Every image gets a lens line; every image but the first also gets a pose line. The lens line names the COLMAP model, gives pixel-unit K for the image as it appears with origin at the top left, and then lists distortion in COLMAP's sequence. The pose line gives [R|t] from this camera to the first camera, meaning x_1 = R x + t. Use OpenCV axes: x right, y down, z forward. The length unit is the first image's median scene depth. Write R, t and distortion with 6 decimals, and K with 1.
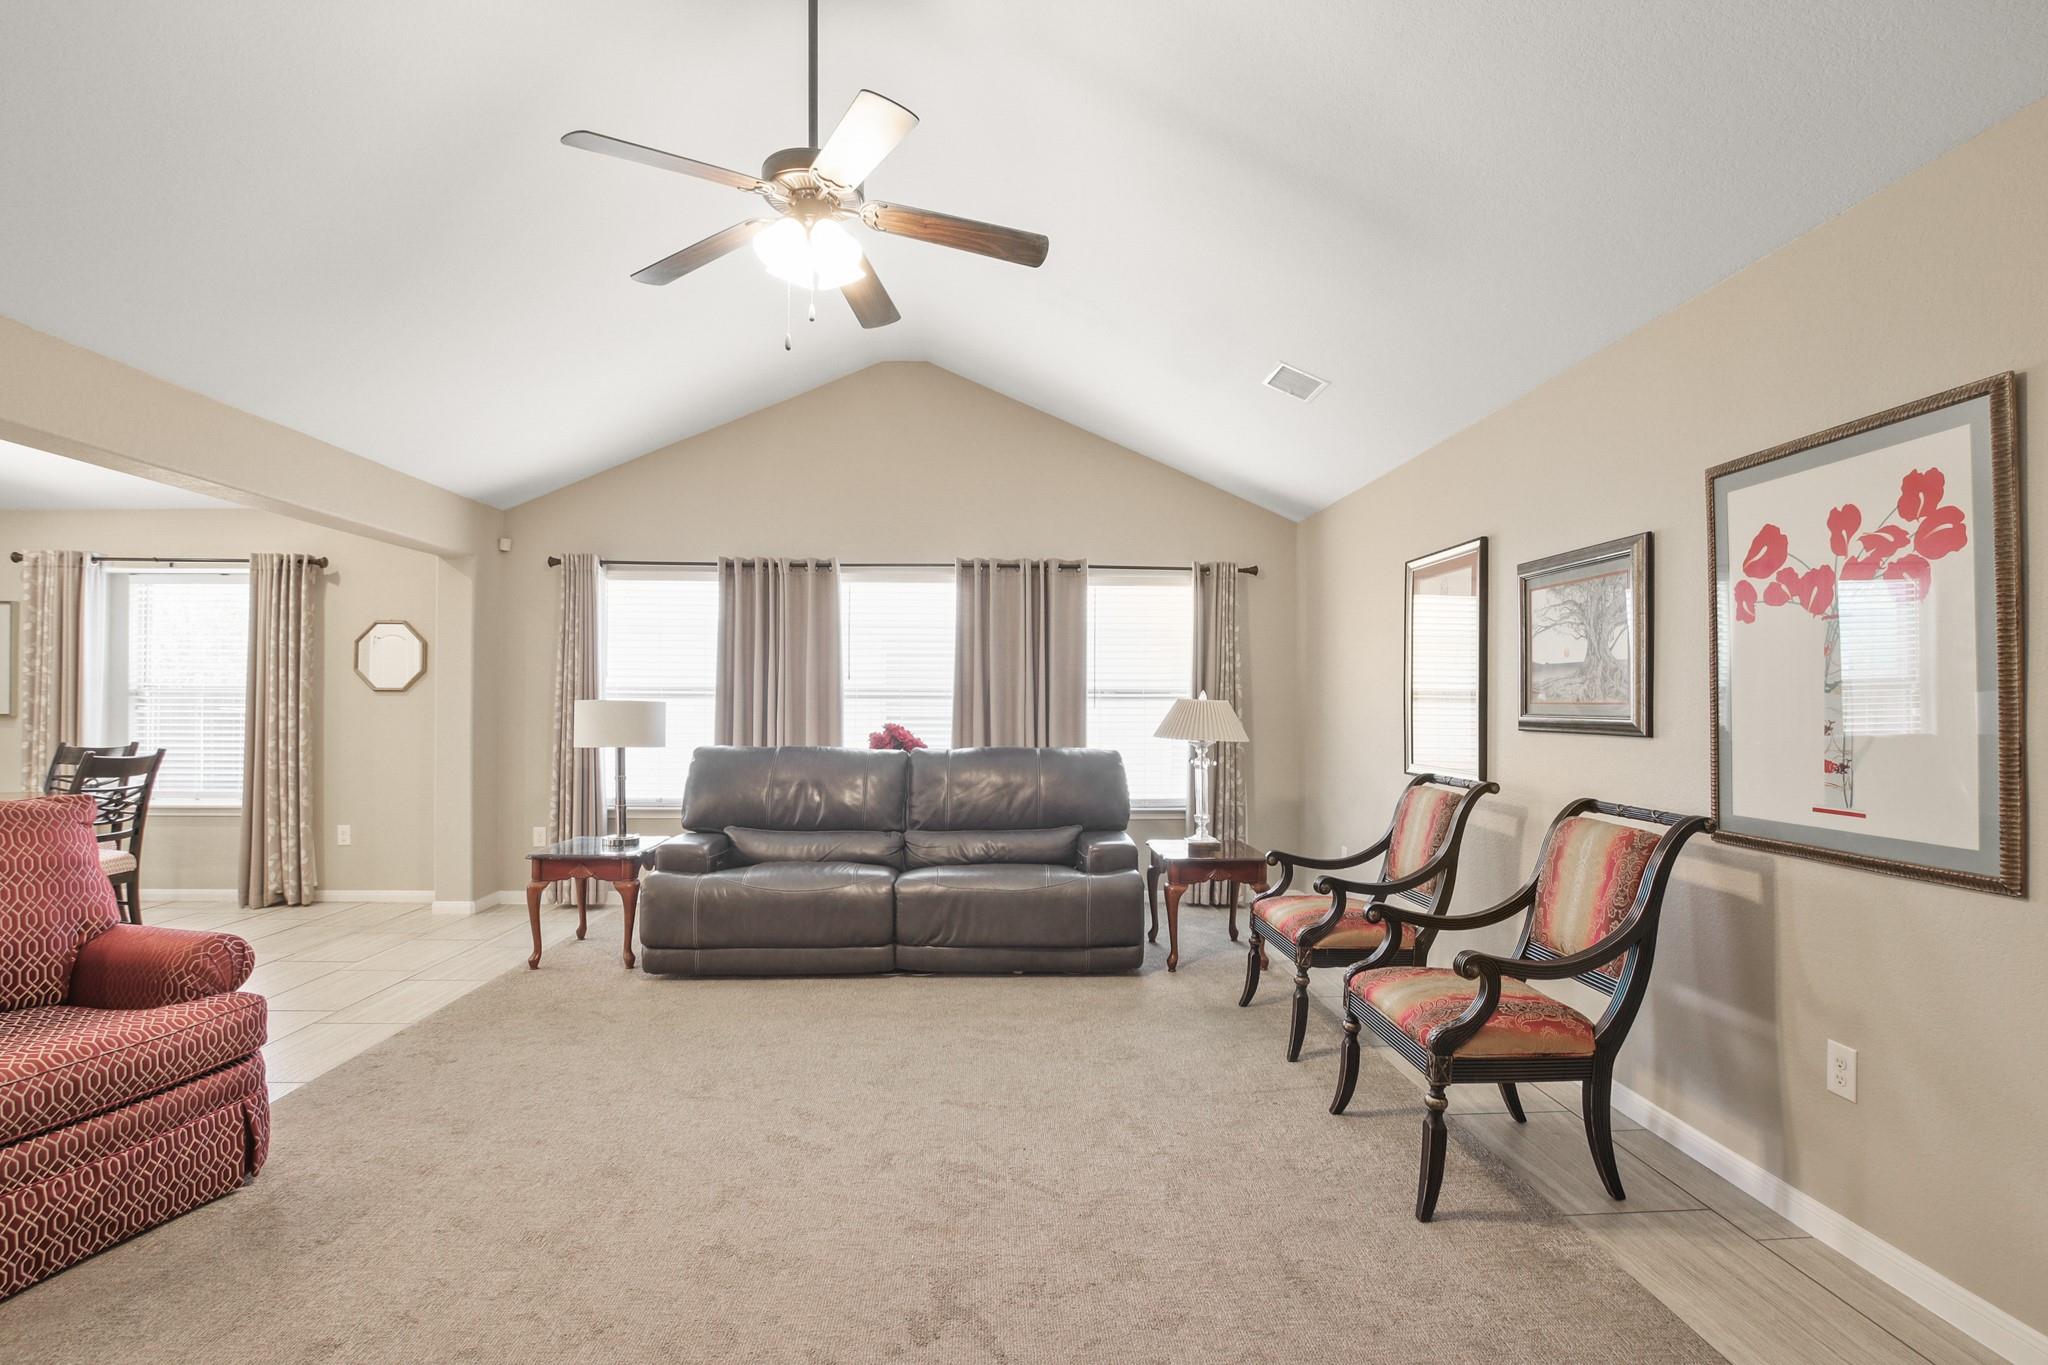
lens RADIAL K [[982.9, 0, 1025.8], [0, 982.9, 692.3], [0, 0, 1]] dist [-0.029593, 0.005135]
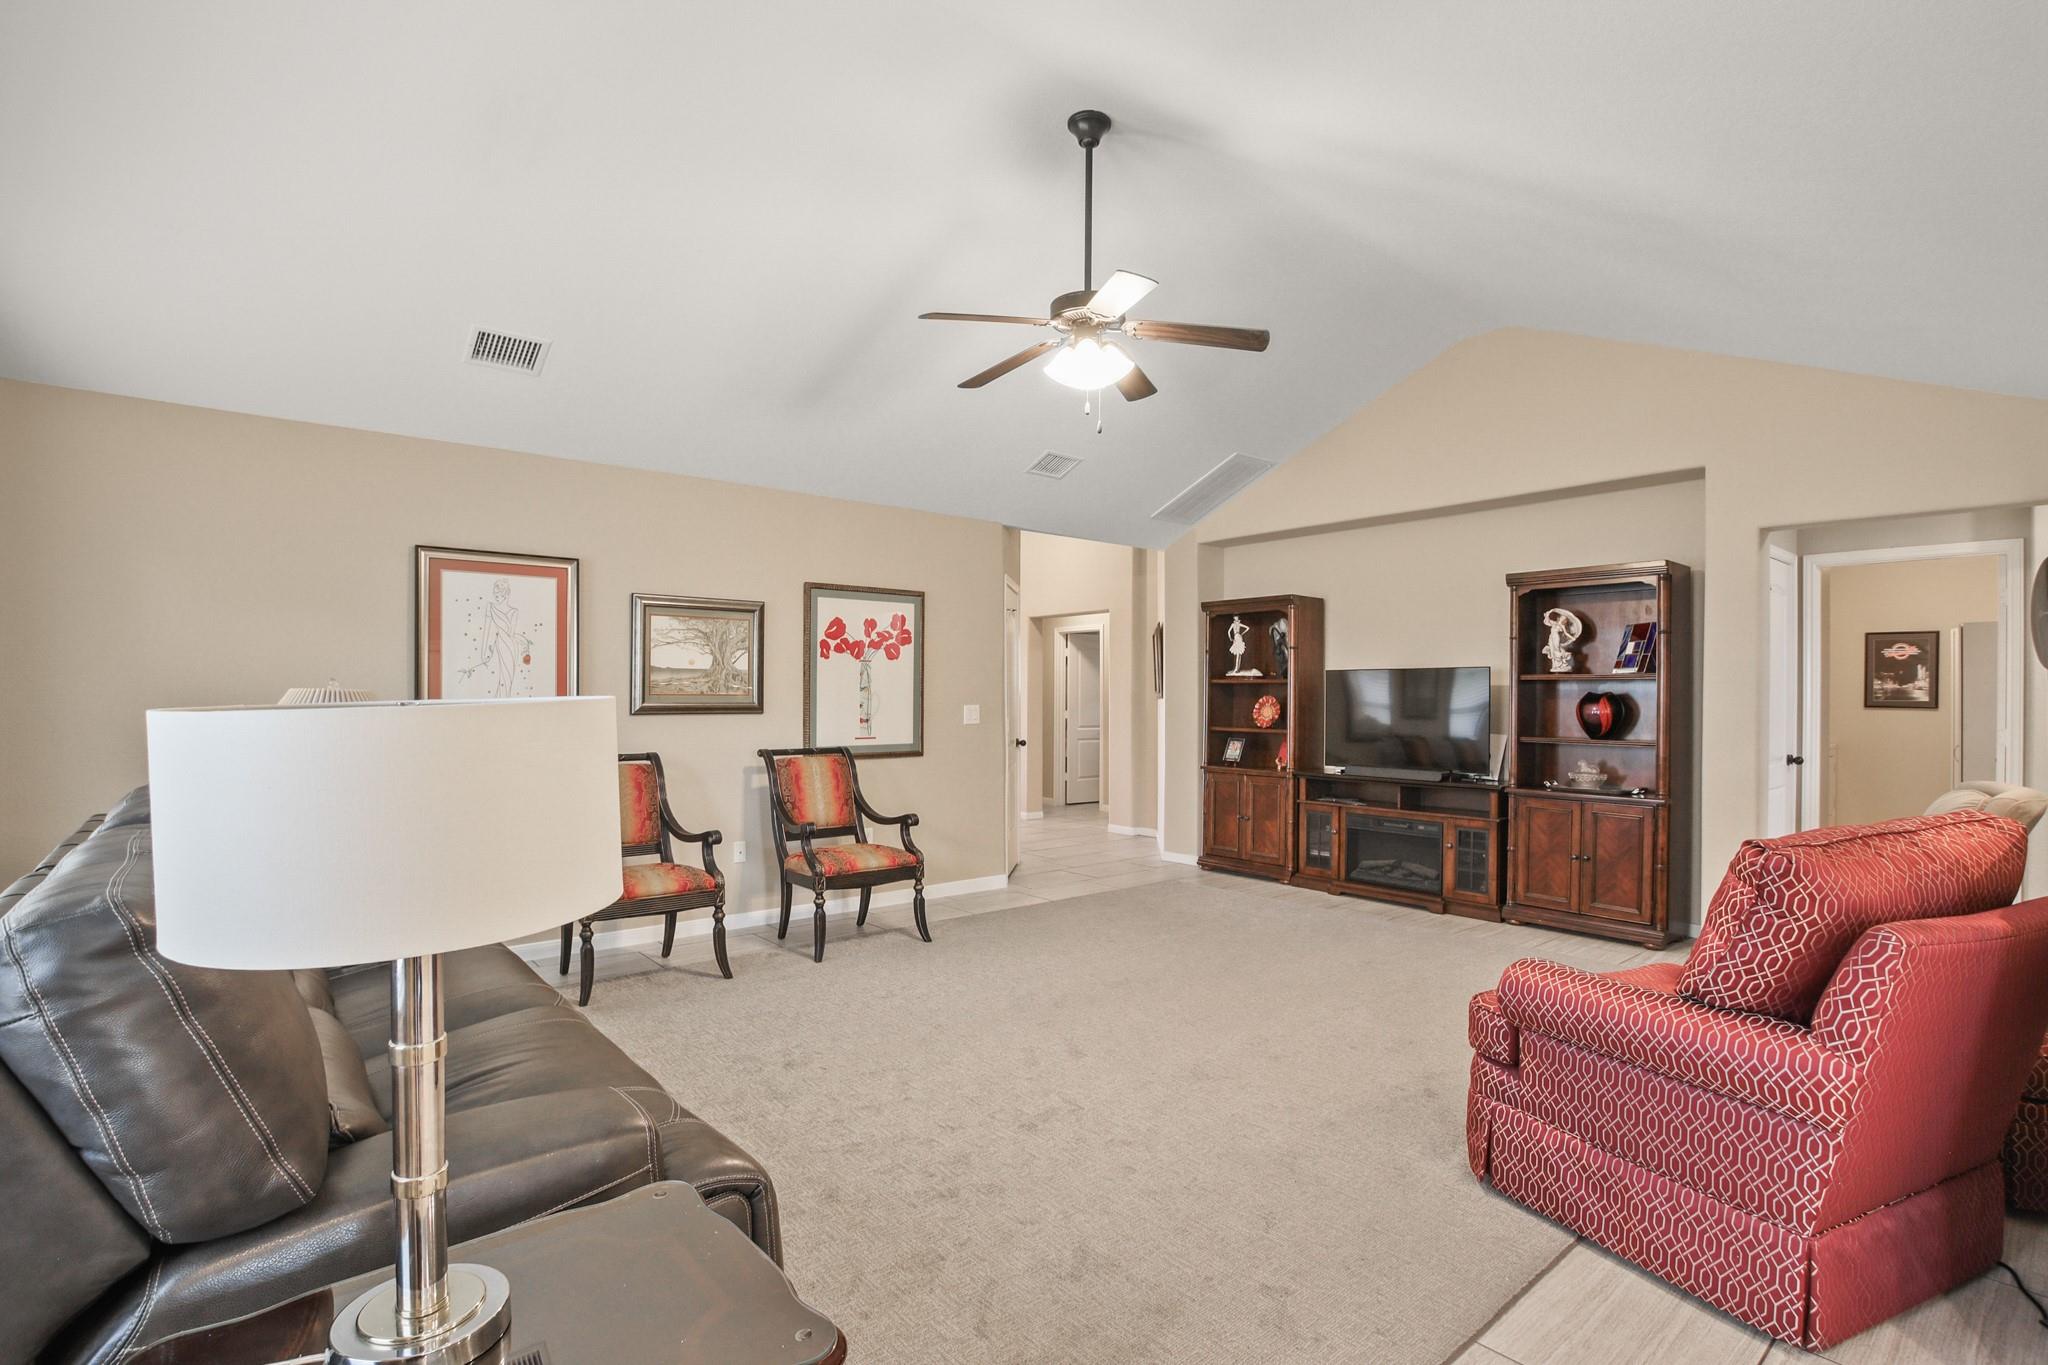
lens RADIAL K [[960.0, 0, 1028.8], [0, 960.0, 694.3], [0, 0, 1]] dist [-0.034295, 0.007235]
pose [[-0.613877, -0.006262, 0.789377, -0.631124], [-0.015516, 0.999871, -0.004134, 0.005412], [-0.789249, -0.014786, -0.613895, 0.986003]]
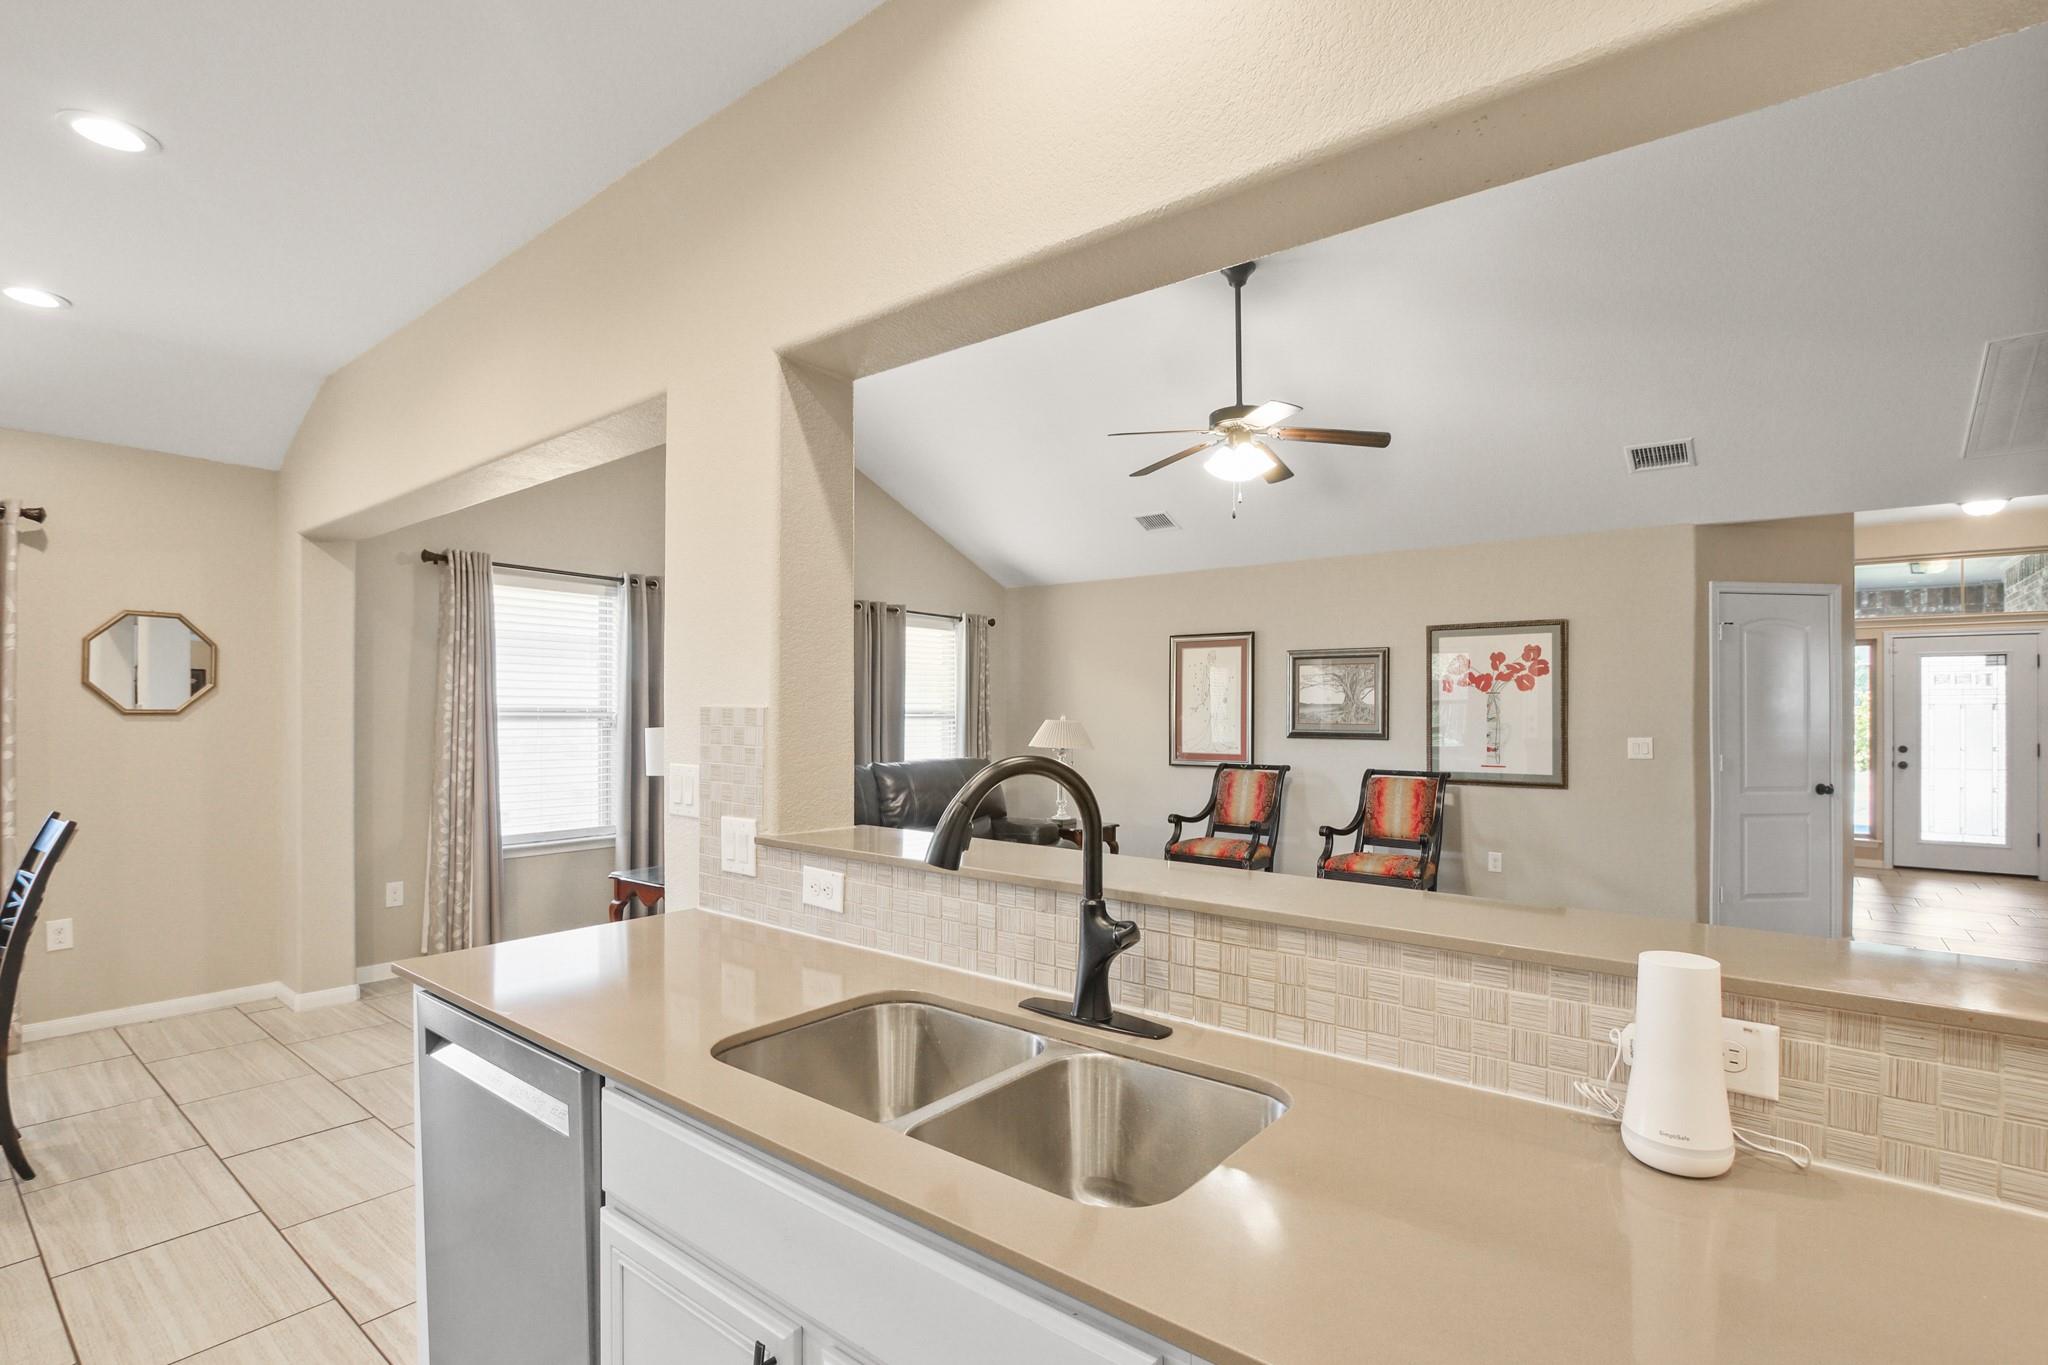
lens RADIAL K [[966.0, 0, 1039.5], [0, 966.0, 716.2], [0, 0, 1]] dist [-0.027956, 0.004794]
pose [[0.650945, -0.004860, 0.759109, -0.886722], [-0.009993, 0.999838, 0.014970, -0.018803], [-0.759059, -0.017331, 0.650791, 0.100416]]
